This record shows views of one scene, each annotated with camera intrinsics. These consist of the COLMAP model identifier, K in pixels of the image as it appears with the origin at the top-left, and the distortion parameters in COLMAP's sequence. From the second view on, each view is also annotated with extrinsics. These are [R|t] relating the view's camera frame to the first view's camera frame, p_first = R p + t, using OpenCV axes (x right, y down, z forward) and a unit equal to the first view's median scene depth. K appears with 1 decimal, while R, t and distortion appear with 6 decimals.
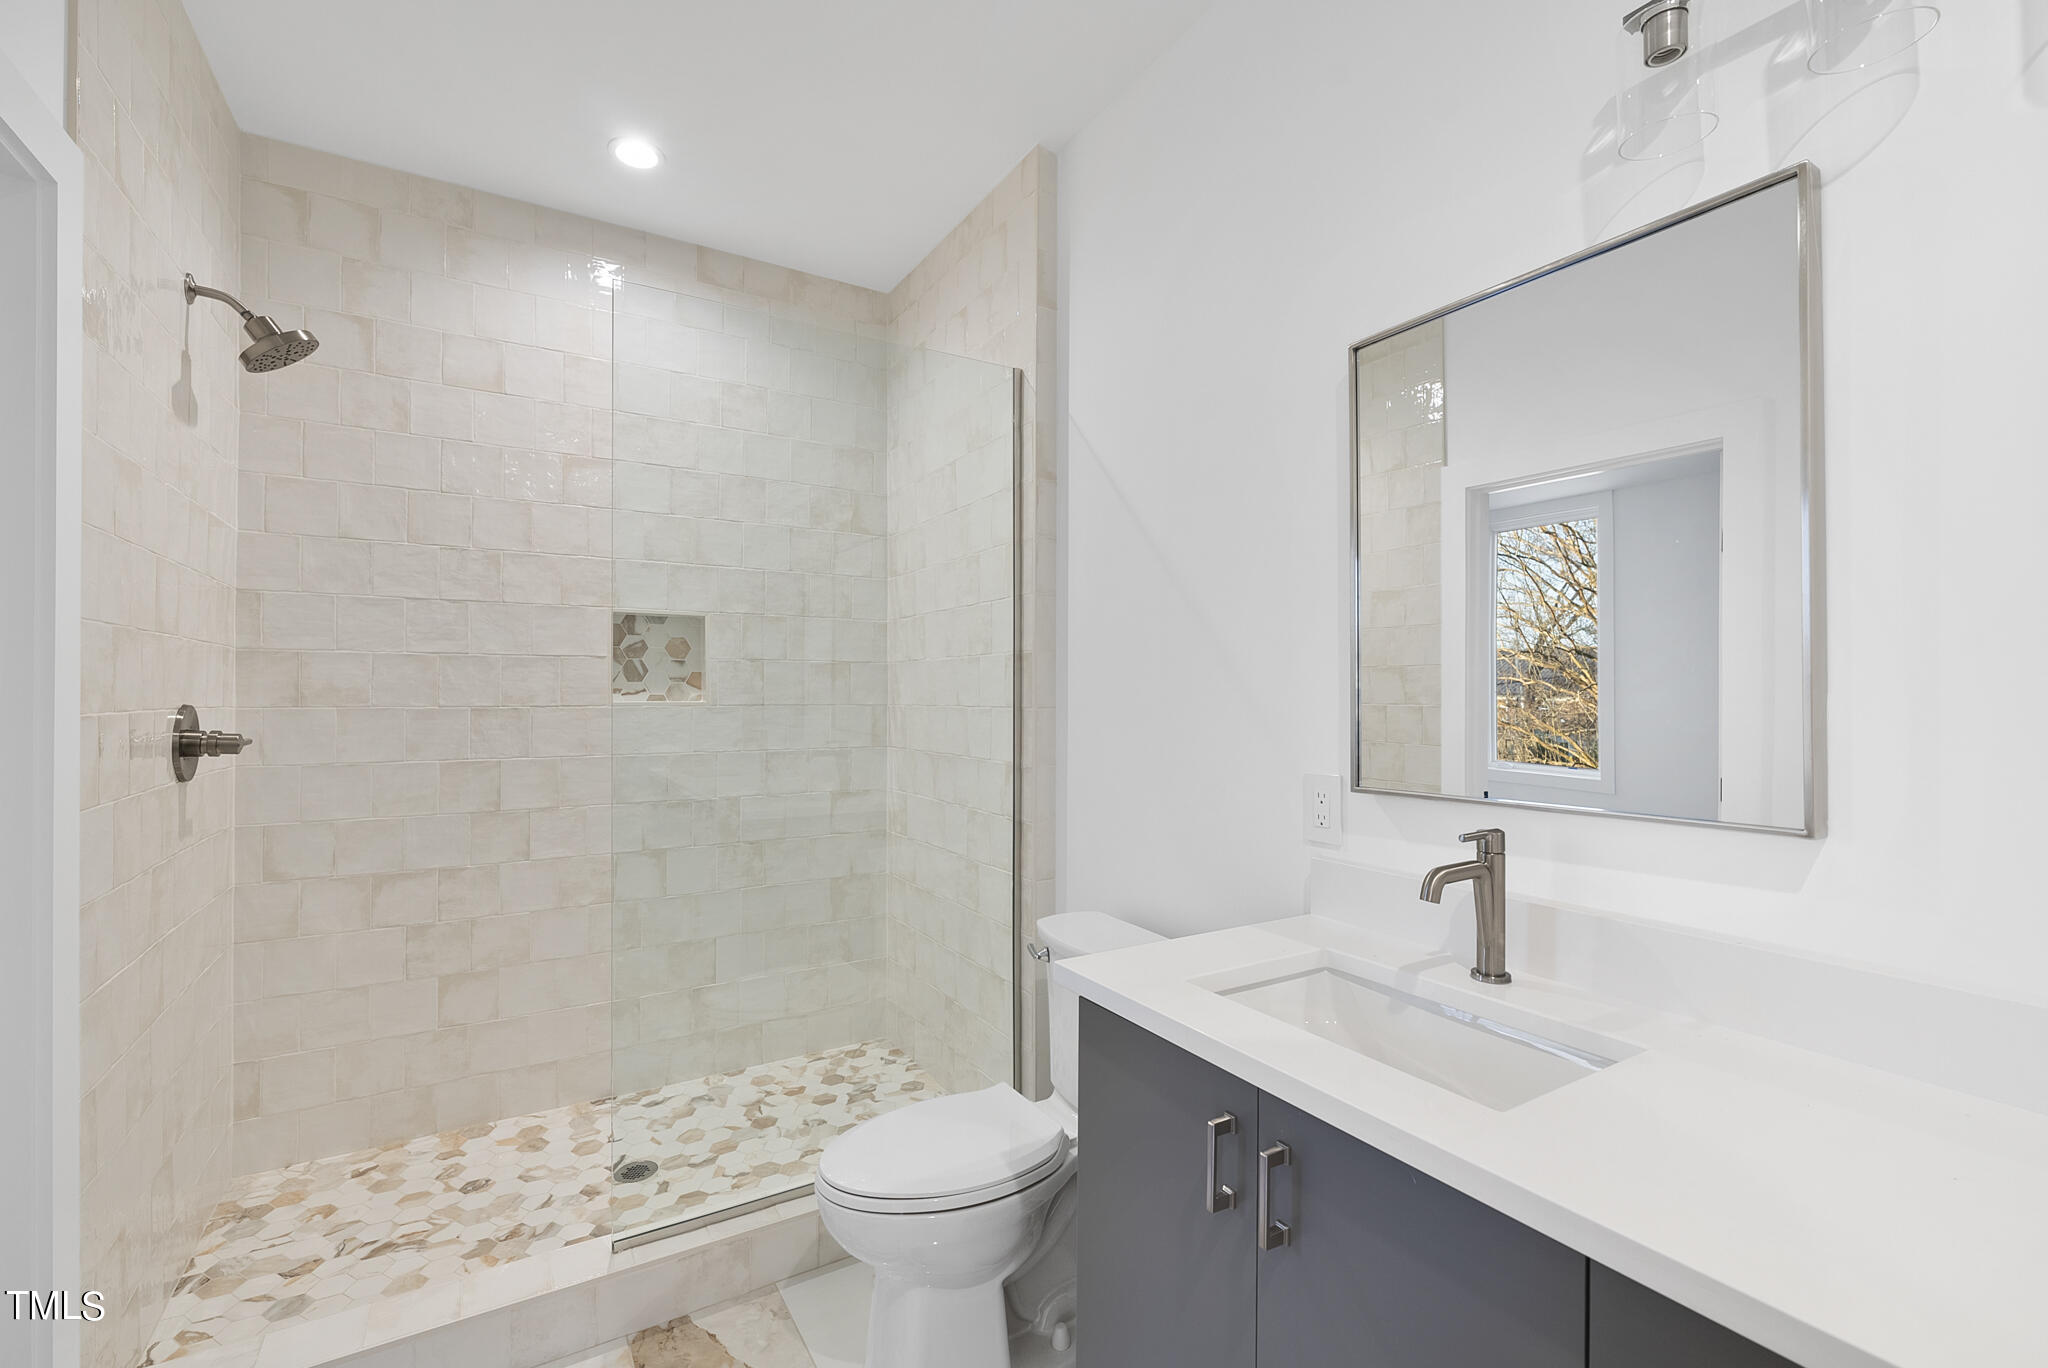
lens RADIAL K [[877.1, 0, 1025.0], [0, 877.1, 691.4], [0, 0, 1]] dist [0.002623, -0.001231]
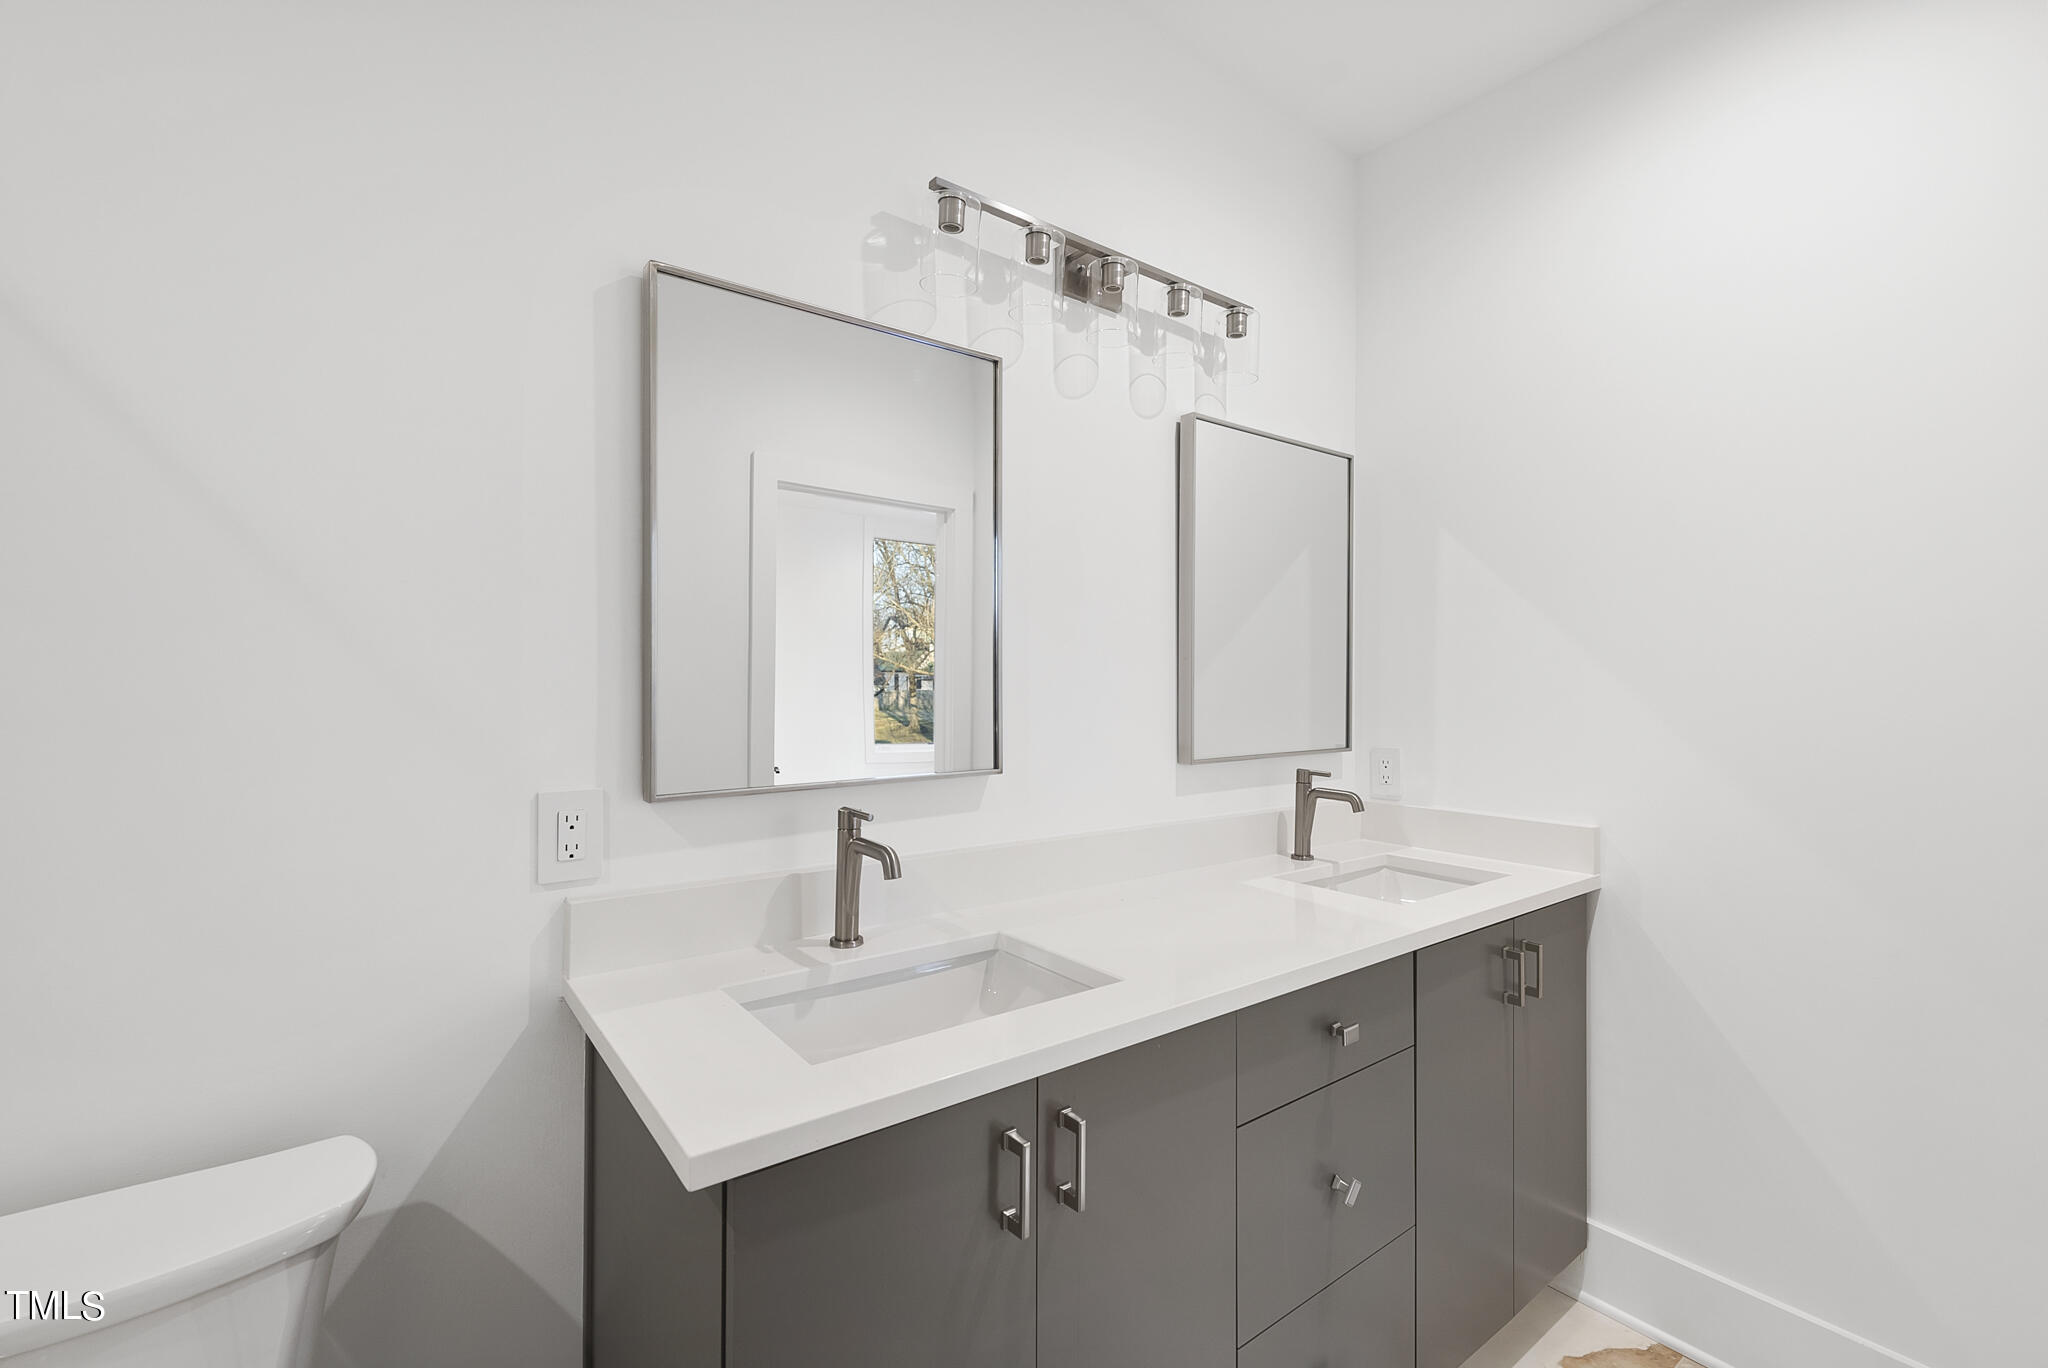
lens RADIAL K [[877.1, 0, 1025.1], [0, 877.1, 678.8], [0, 0, 1]] dist [0.002623, -0.001231]
pose [[-0.092448, -0.004106, 0.995709, -0.584069], [-0.011811, 0.999926, 0.003027, -0.012073], [-0.995647, -0.011480, -0.092489, 0.874974]]
